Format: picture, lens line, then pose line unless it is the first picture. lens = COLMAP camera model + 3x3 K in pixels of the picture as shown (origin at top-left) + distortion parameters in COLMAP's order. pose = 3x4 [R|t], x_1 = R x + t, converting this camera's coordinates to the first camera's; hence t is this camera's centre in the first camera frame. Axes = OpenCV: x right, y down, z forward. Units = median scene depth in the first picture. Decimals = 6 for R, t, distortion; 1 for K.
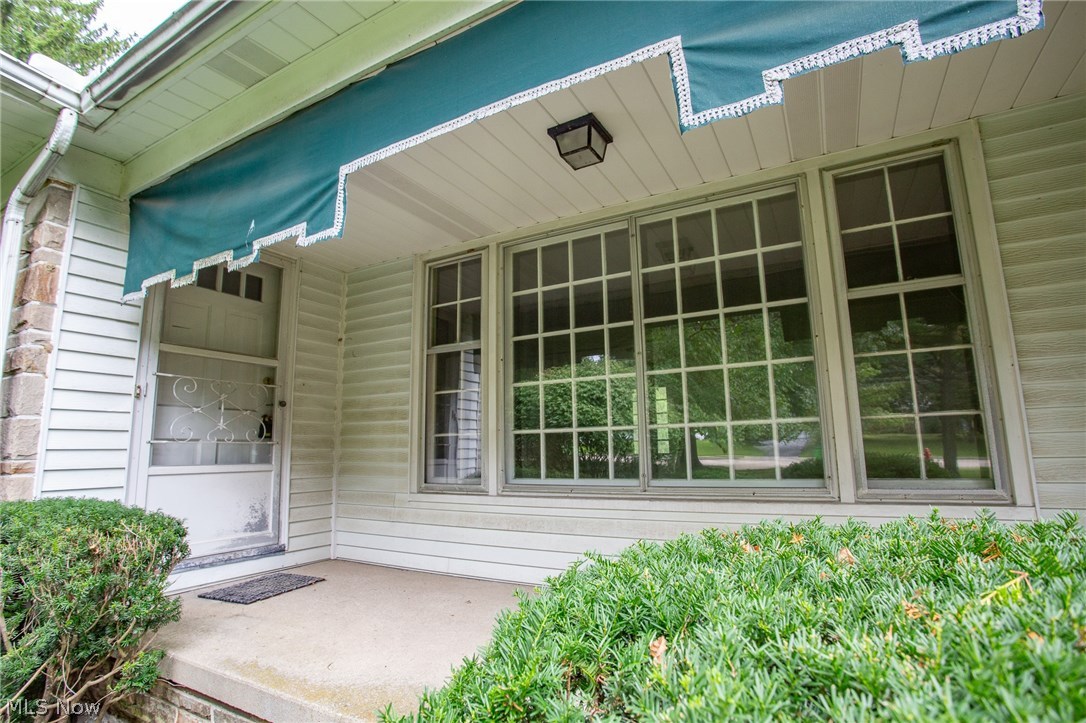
lens RADIAL K [[544.7, 0, 522.0], [0, 544.7, 361.0], [0, 0, 1]] dist [-0.074334, 0.027750]
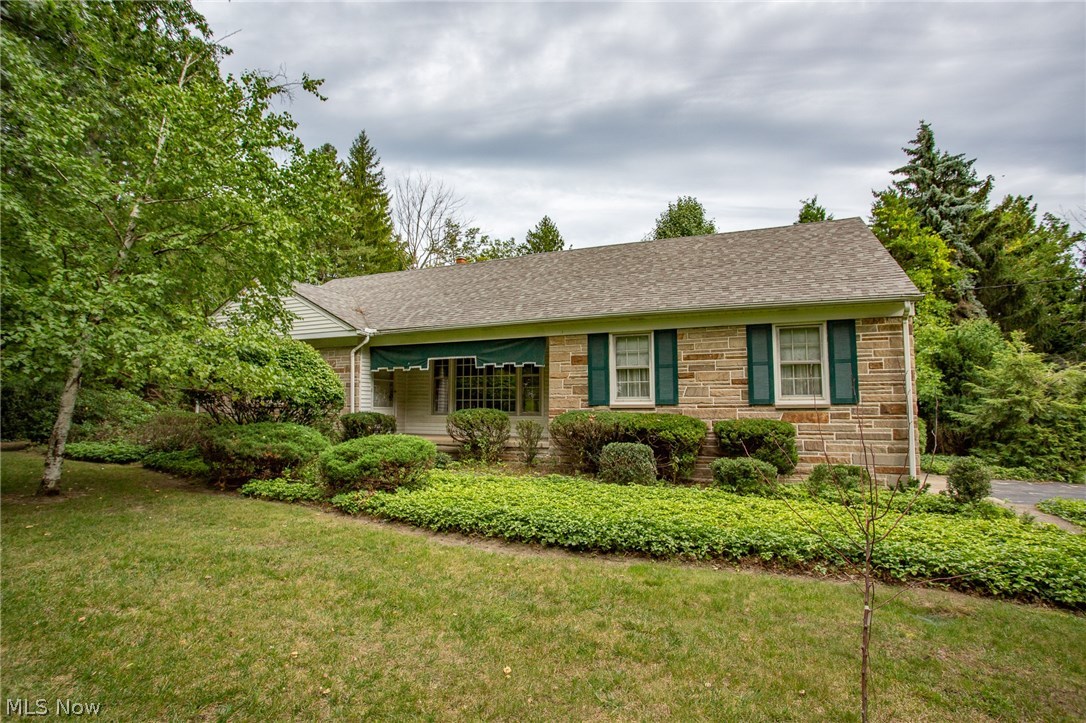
lens RADIAL K [[544.7, 0, 522.0], [0, 544.7, 361.0], [0, 0, 1]] dist [-0.074334, 0.027750]
pose [[0.994045, 0.018393, 0.107405, 0.033735], [-0.027475, 0.996112, 0.083703, -0.498956], [-0.105448, -0.086156, 0.990686, -2.991713]]
